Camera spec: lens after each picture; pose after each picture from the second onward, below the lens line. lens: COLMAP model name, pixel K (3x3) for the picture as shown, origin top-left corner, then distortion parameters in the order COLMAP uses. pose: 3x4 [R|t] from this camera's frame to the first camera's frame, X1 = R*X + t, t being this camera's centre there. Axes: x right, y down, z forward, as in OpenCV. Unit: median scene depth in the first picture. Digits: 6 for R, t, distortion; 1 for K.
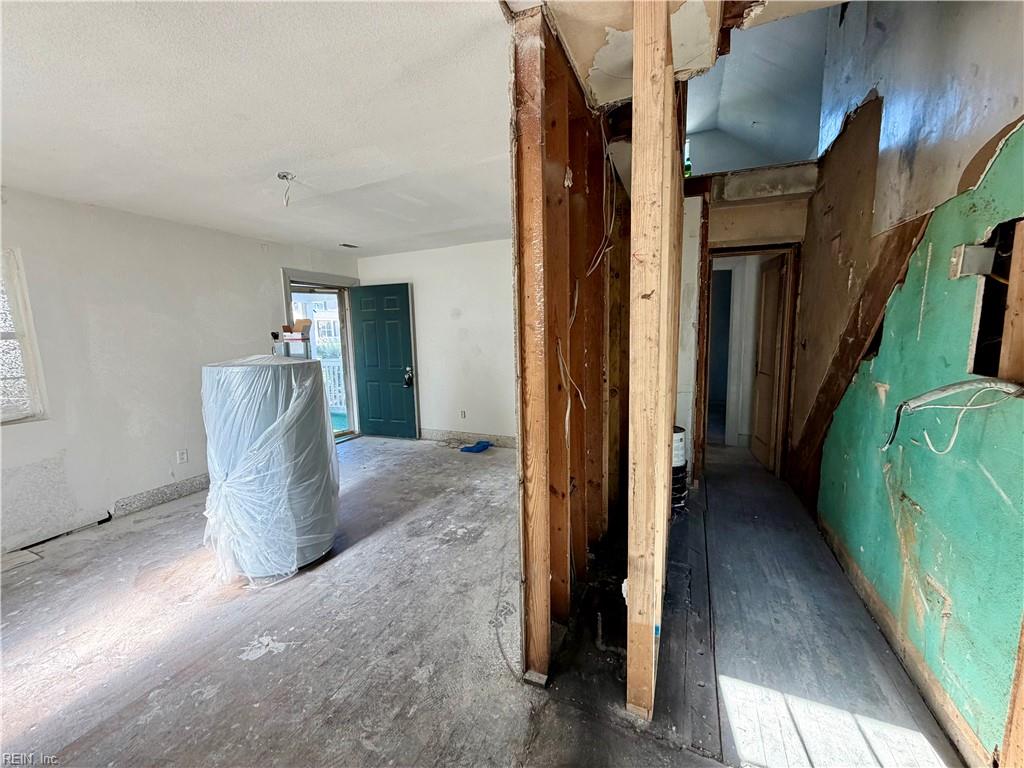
lens RADIAL K [[406.5, 0, 508.7], [0, 406.5, 383.9], [0, 0, 1]] dist [0.001598, -0.000732]
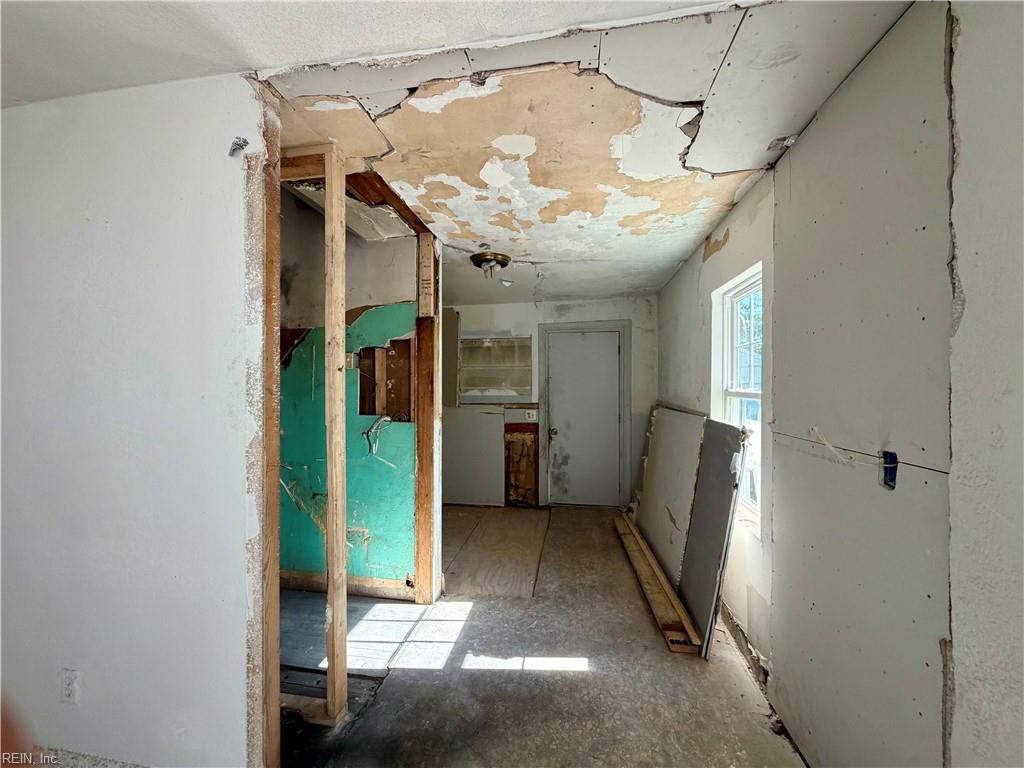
lens RADIAL K [[406.5, 0, 508.2], [0, 406.5, 385.6], [0, 0, 1]] dist [0.001598, -0.000732]
pose [[-0.236550, 0.022171, 0.971366, -0.701182], [0.134751, 0.990827, 0.010200, -0.064263], [-0.962230, 0.133306, -0.237367, 0.502334]]
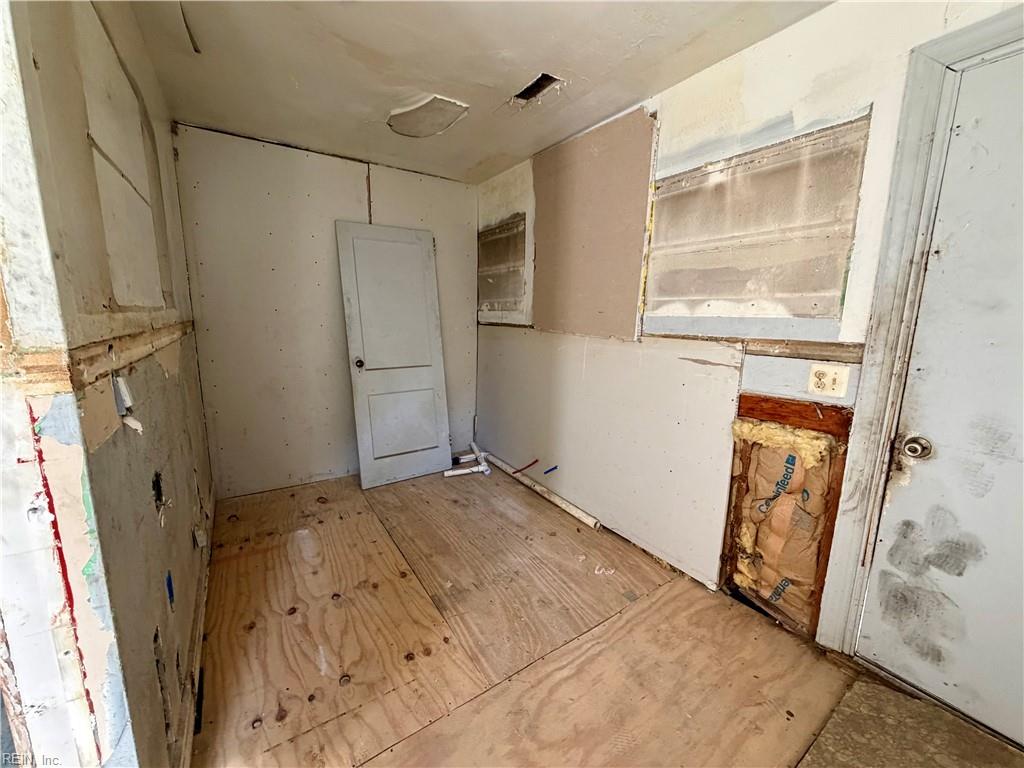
lens RADIAL K [[406.5, 0, 510.5], [0, 406.5, 384.7], [0, 0, 1]] dist [0.001598, -0.000732]
pose [[0.537670, -0.113612, 0.835466, 0.617844], [0.083084, 0.993197, 0.081592, 0.045990], [-0.839052, 0.025544, 0.543452, -0.081783]]
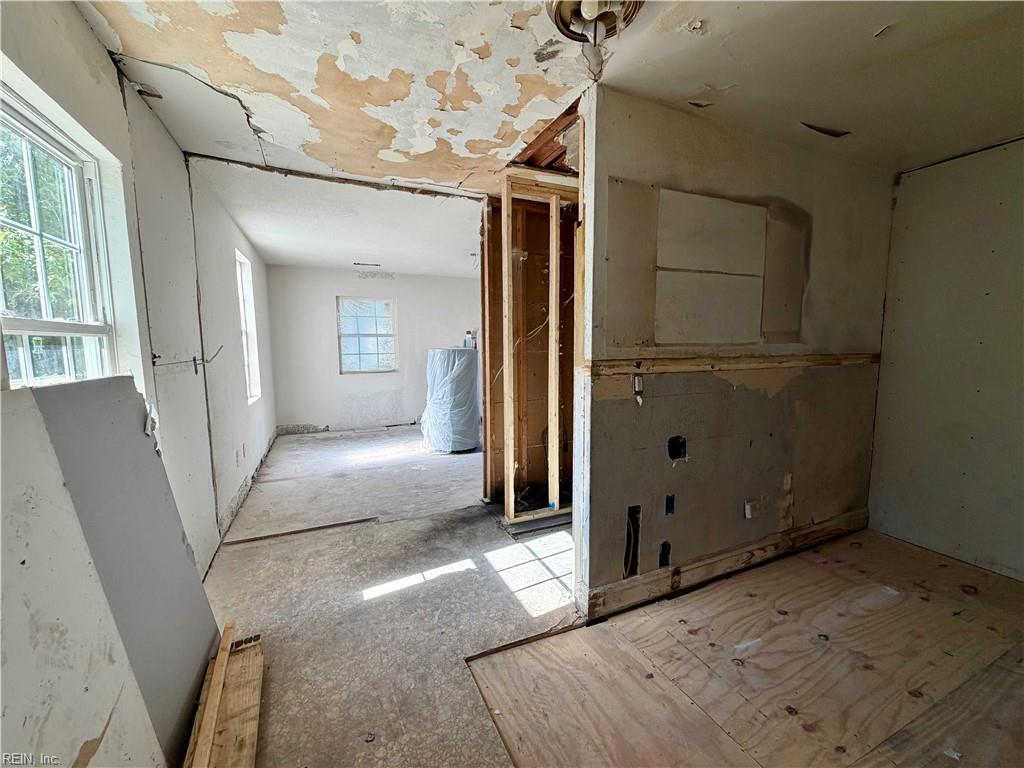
lens RADIAL K [[406.5, 0, 508.7], [0, 406.5, 384.9], [0, 0, 1]] dist [0.001598, -0.000732]
pose [[0.743663, 0.088681, -0.662647, 1.175575], [-0.100434, 0.994734, 0.020411, 0.069158], [0.660968, 0.051374, 0.748654, -0.399659]]
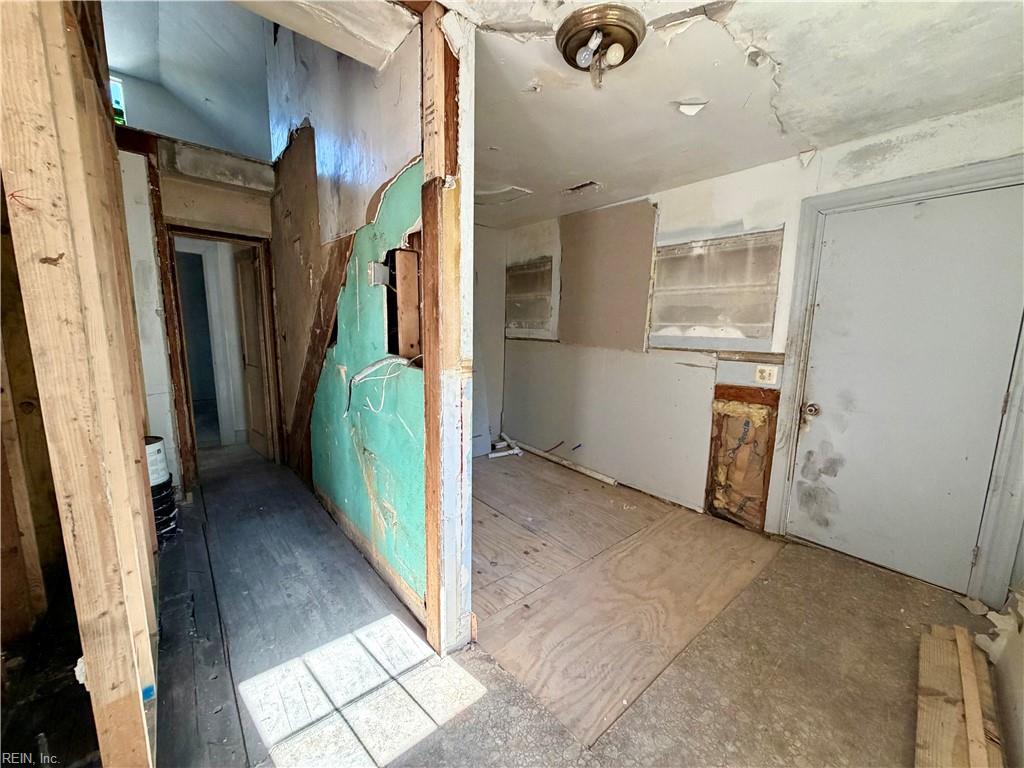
lens RADIAL K [[406.5, 0, 510.4], [0, 406.5, 384.9], [0, 0, 1]] dist [0.001598, -0.000732]
pose [[0.442776, -0.102986, 0.890698, 0.025209], [0.091209, 0.993402, 0.069520, 0.015436], [-0.891981, 0.050458, 0.449248, -0.016570]]
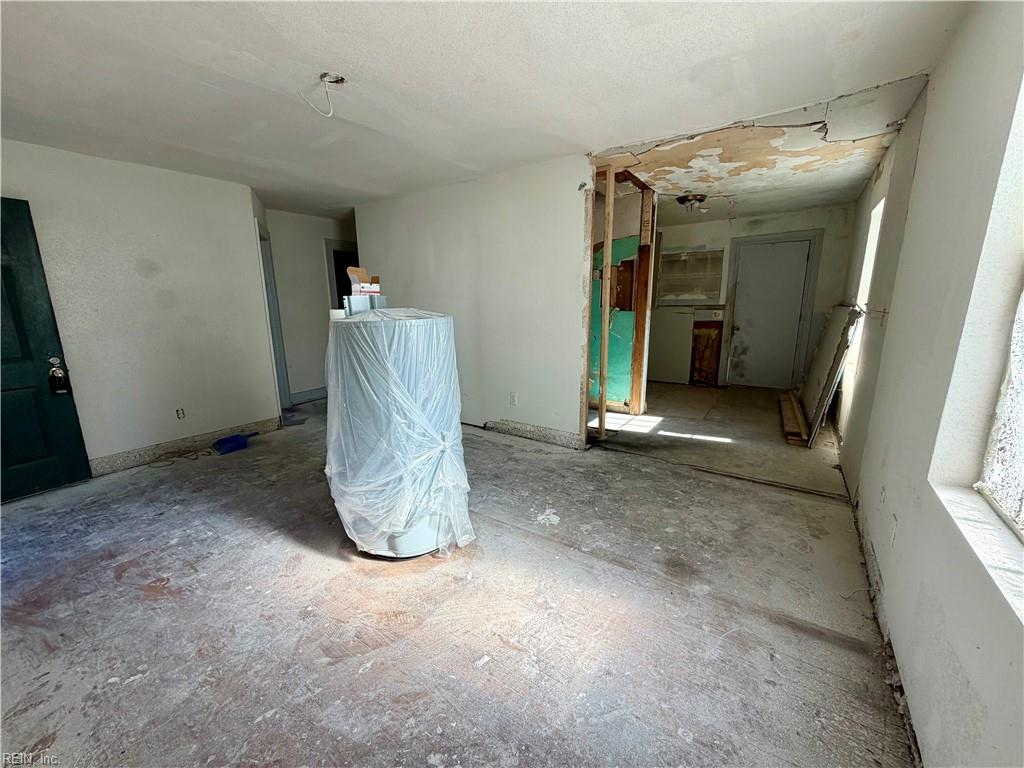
lens RADIAL K [[406.5, 0, 509.6], [0, 406.5, 384.7], [0, 0, 1]] dist [0.001598, -0.000732]
pose [[0.198290, -0.178625, 0.963729, -1.703913], [0.136145, 0.978741, 0.153395, -0.012960], [-0.970642, 0.100790, 0.218394, 0.716384]]
